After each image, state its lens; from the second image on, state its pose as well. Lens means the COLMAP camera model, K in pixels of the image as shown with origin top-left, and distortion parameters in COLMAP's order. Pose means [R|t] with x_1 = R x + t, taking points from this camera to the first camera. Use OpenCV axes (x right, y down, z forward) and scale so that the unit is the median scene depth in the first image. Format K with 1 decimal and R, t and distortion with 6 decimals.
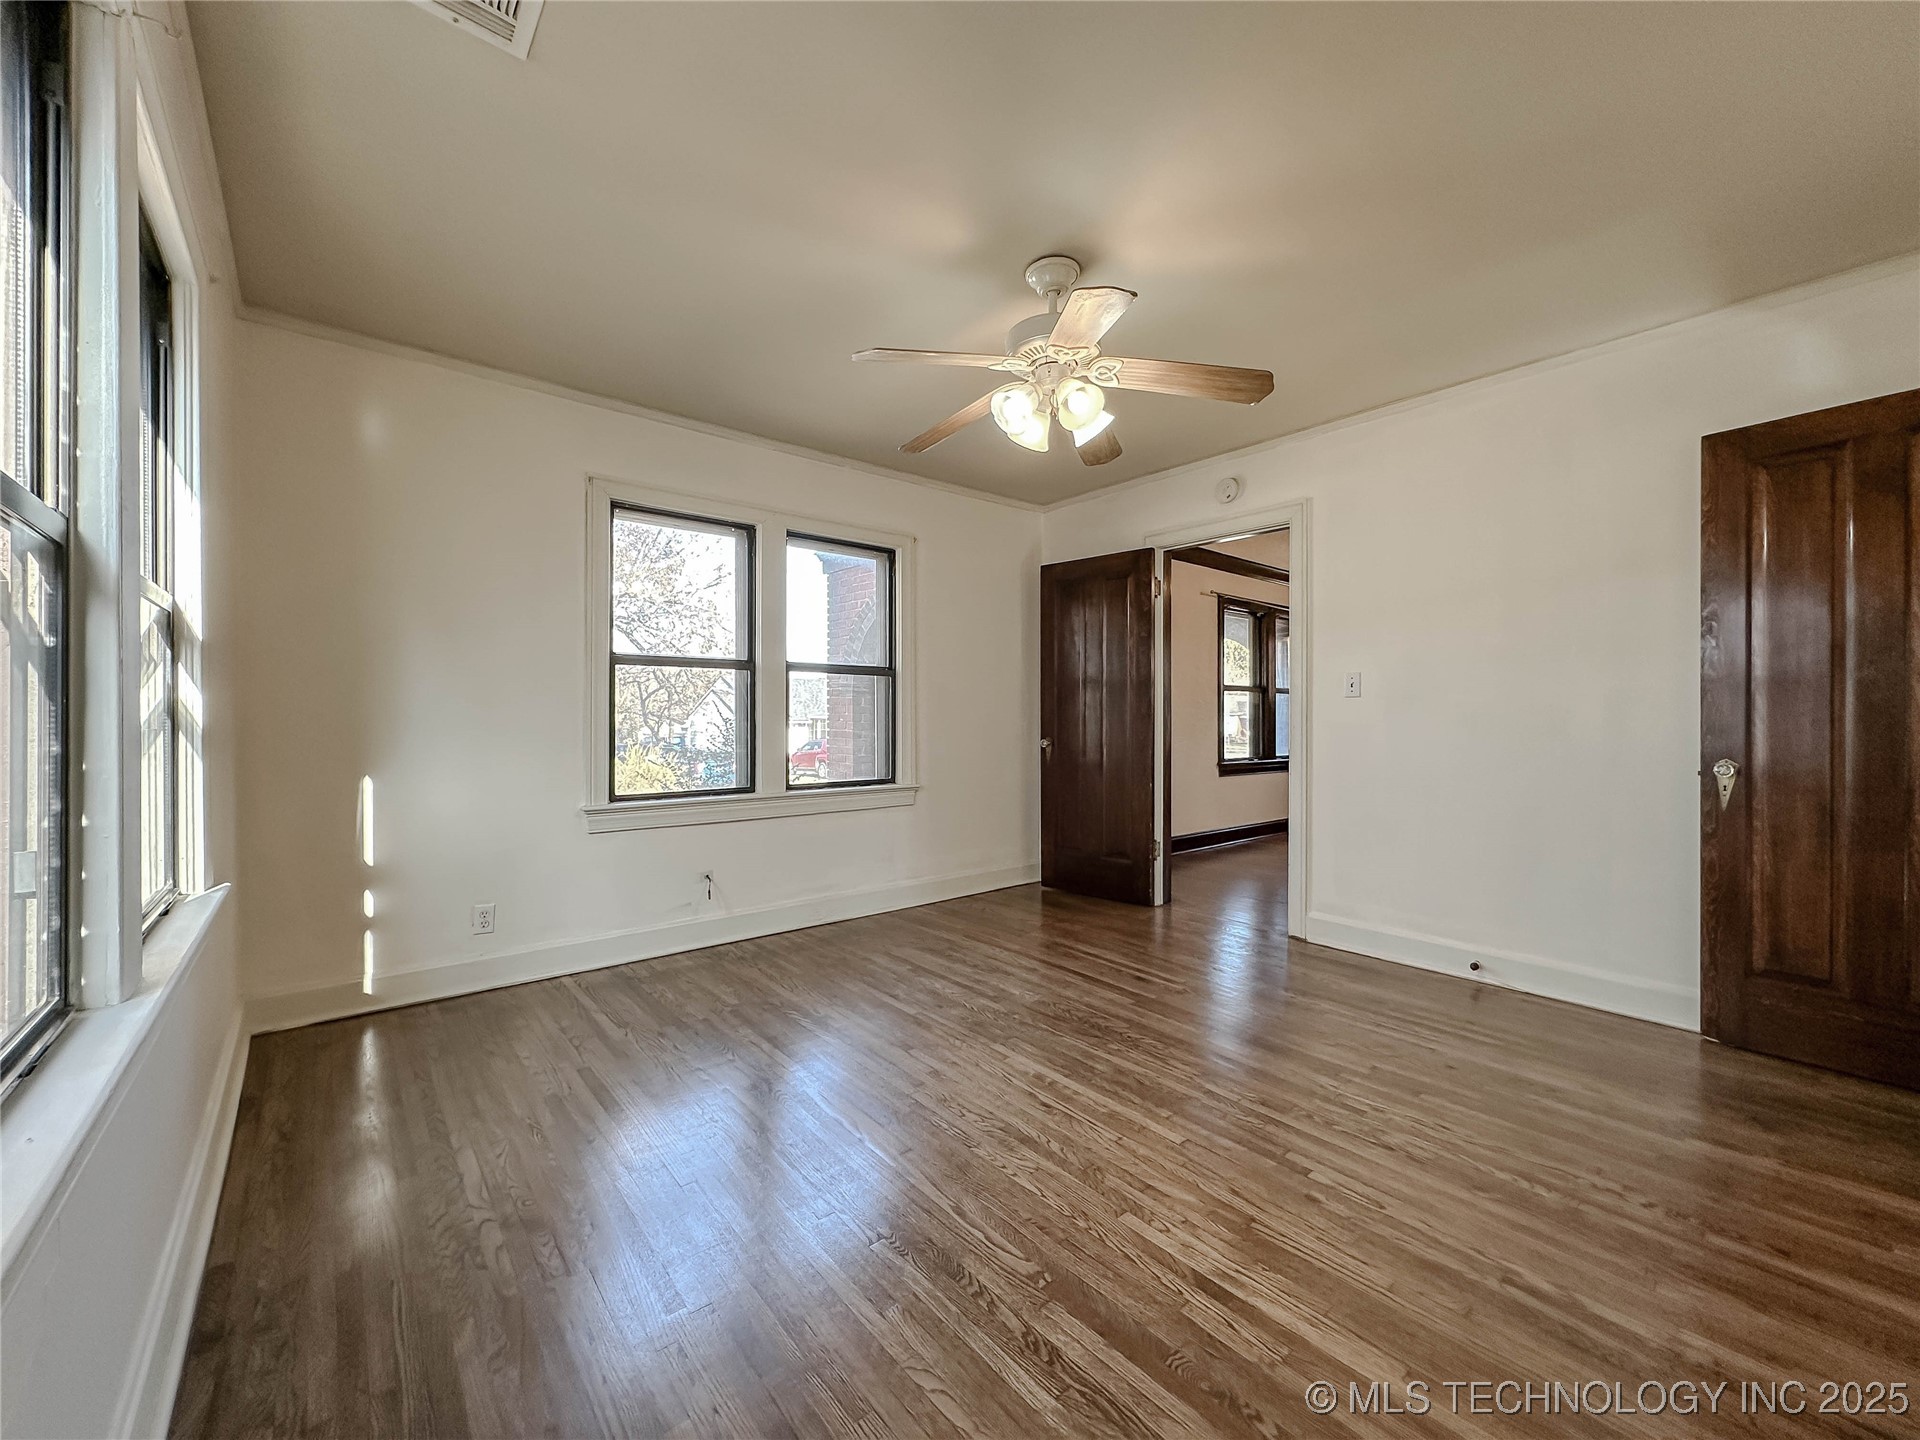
lens RADIAL K [[773.9, 0, 956.2], [0, 773.9, 716.6], [0, 0, 1]] dist [-0.001549, -0.000525]
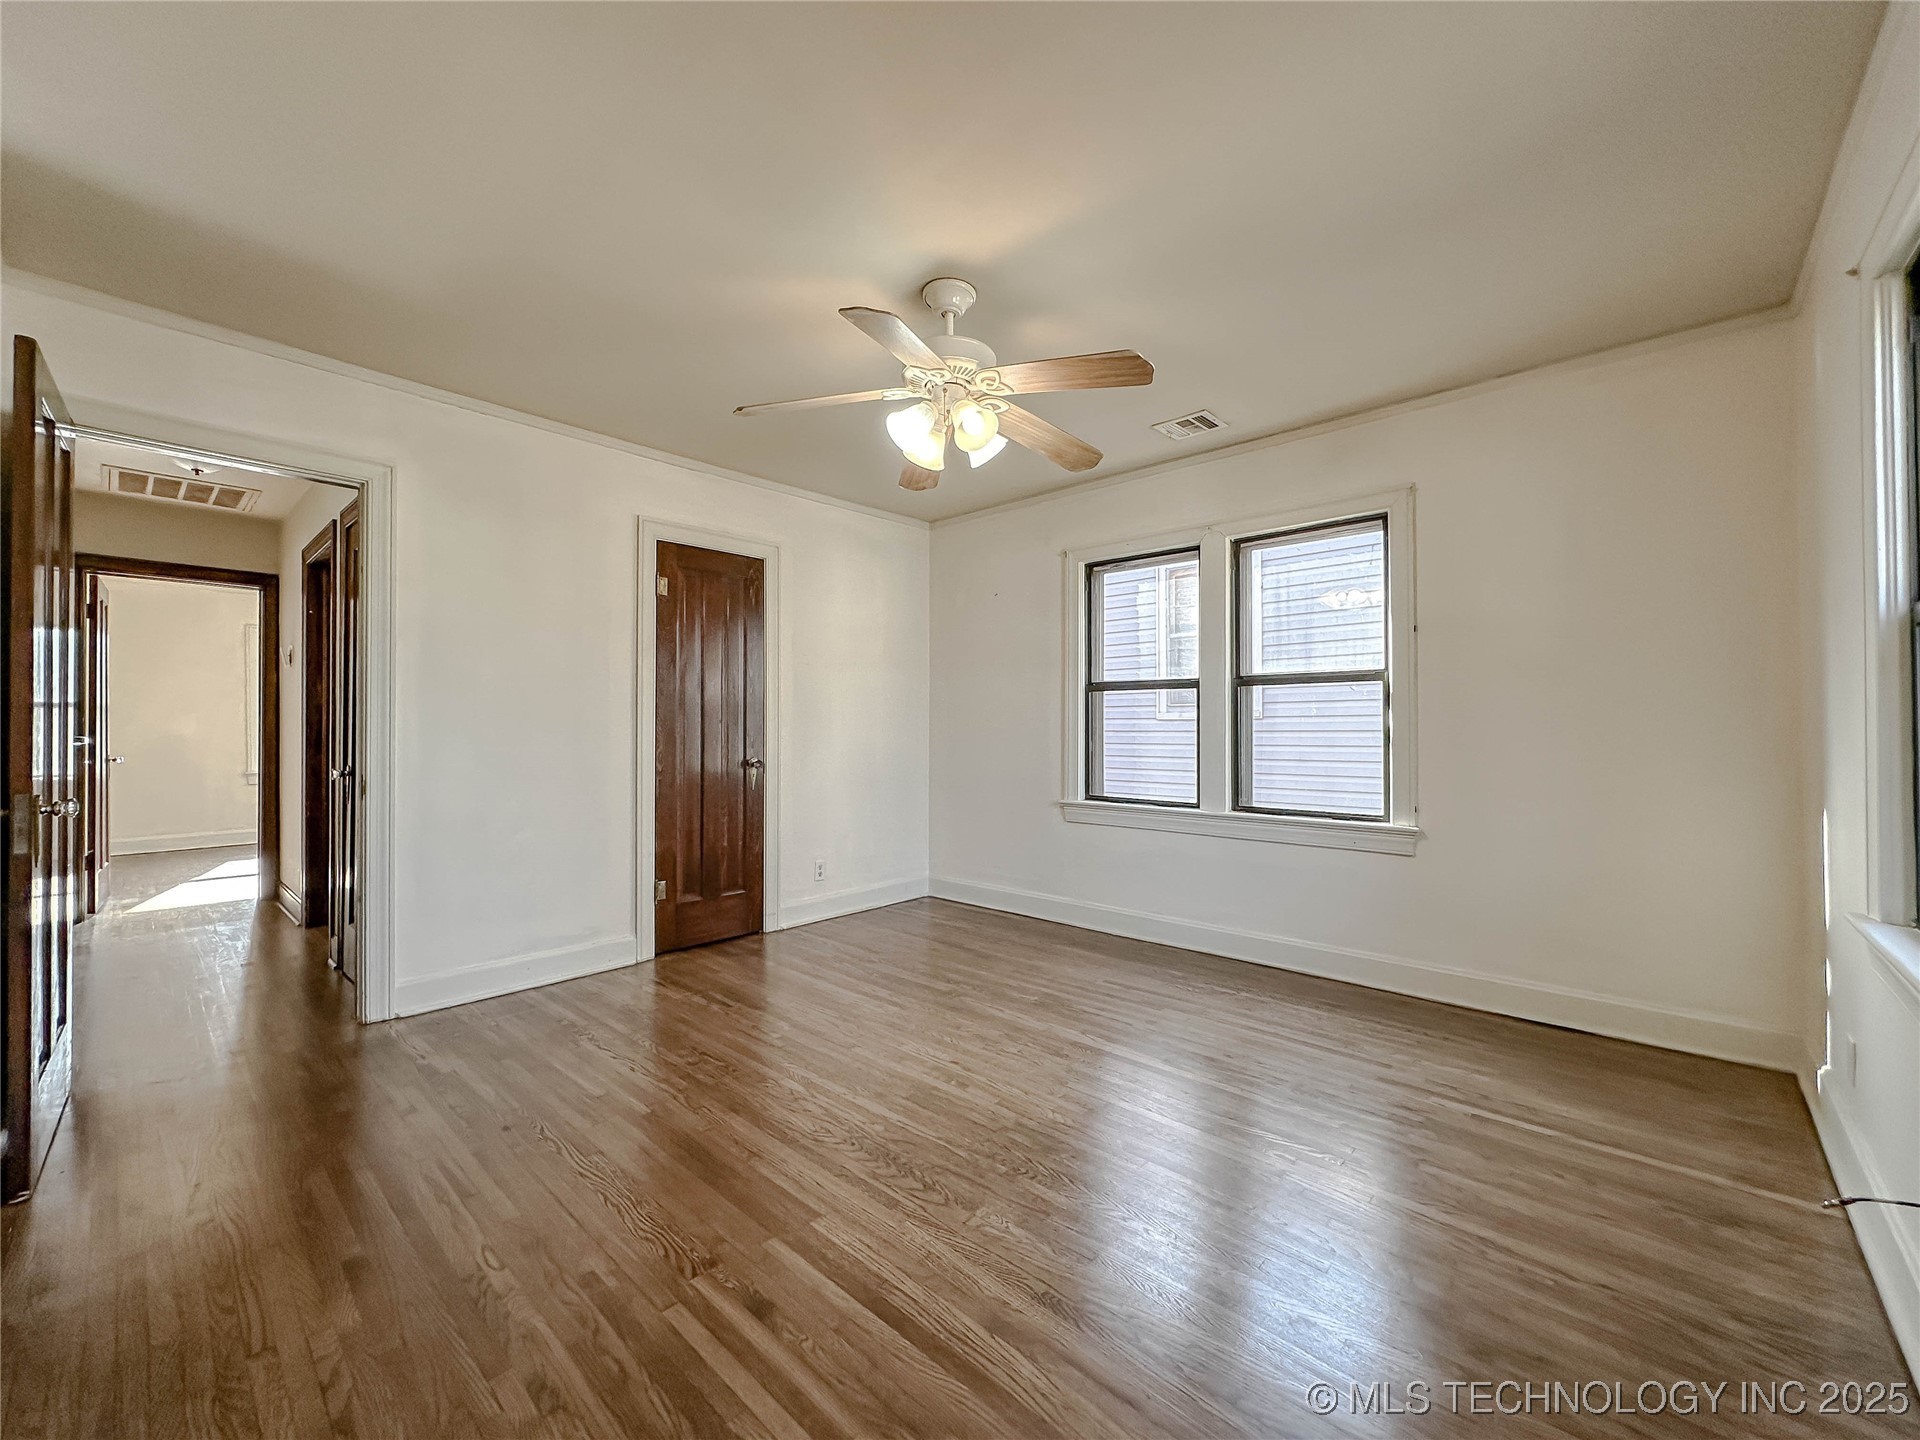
lens RADIAL K [[762.8, 0, 958.2], [0, 762.8, 718.1], [0, 0, 1]] dist [-0.002042, -0.000129]
pose [[-0.990784, -0.005735, -0.135328, 0.245325], [-0.004408, 0.999939, -0.010103, -0.011366], [0.135378, -0.009414, -0.990749, 1.949839]]
